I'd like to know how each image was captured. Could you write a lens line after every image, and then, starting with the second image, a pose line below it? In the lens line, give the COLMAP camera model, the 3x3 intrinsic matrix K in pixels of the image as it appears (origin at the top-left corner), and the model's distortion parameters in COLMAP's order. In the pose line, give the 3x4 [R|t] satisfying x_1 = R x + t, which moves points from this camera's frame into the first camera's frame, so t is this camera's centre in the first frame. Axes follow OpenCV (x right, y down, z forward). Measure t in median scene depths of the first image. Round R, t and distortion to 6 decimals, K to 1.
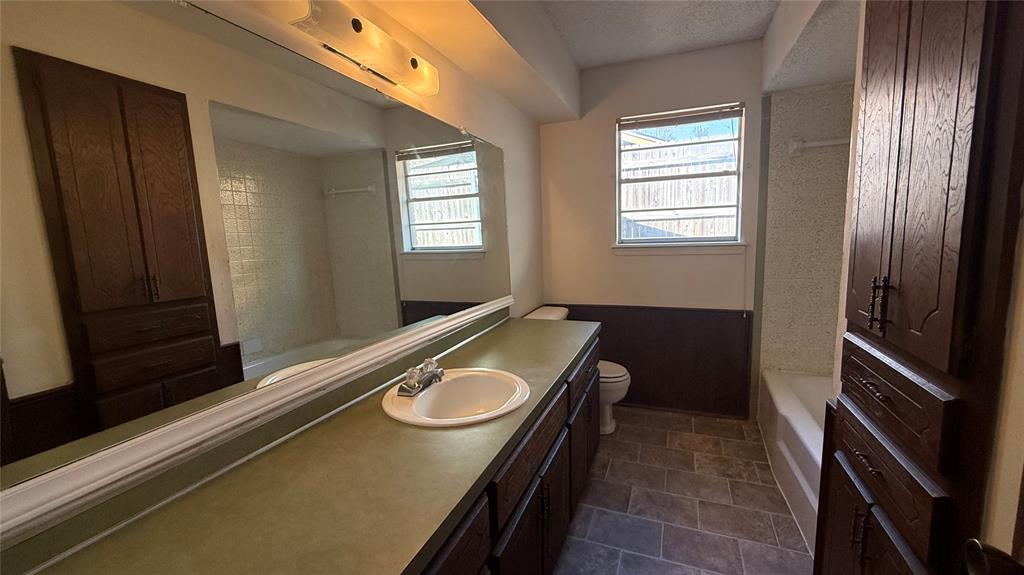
lens RADIAL K [[407.9, 0, 493.4], [0, 407.9, 288.5], [0, 0, 1]] dist [-0.001715, -0.000899]
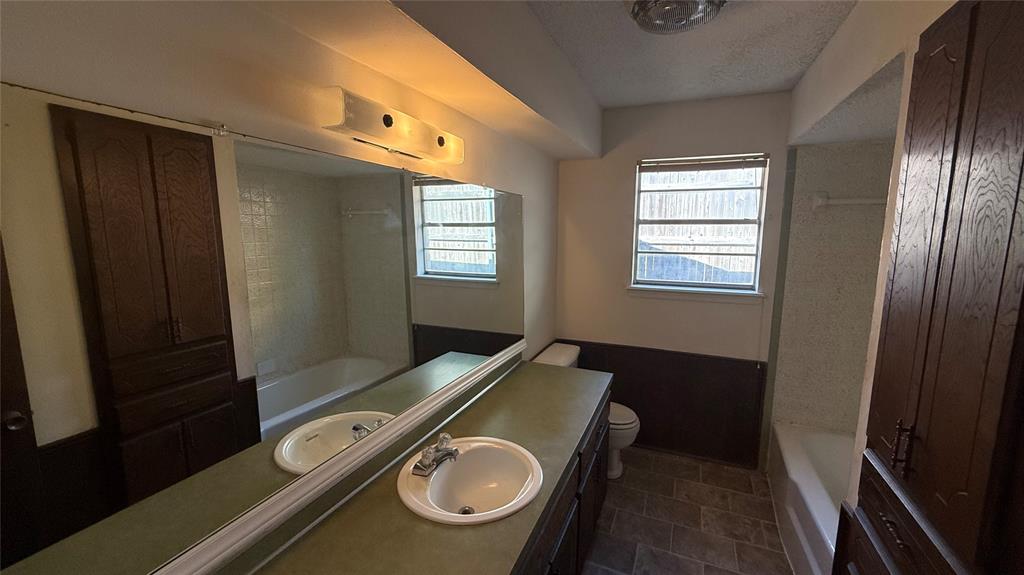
lens RADIAL K [[407.9, 0, 492.9], [0, 407.9, 295.5], [0, 0, 1]] dist [-0.001715, -0.000899]
pose [[0.998941, 0.040662, -0.021518, -0.017606], [-0.040358, 0.999082, 0.014384, -0.114386], [0.022084, -0.013501, 0.999665, -0.003296]]
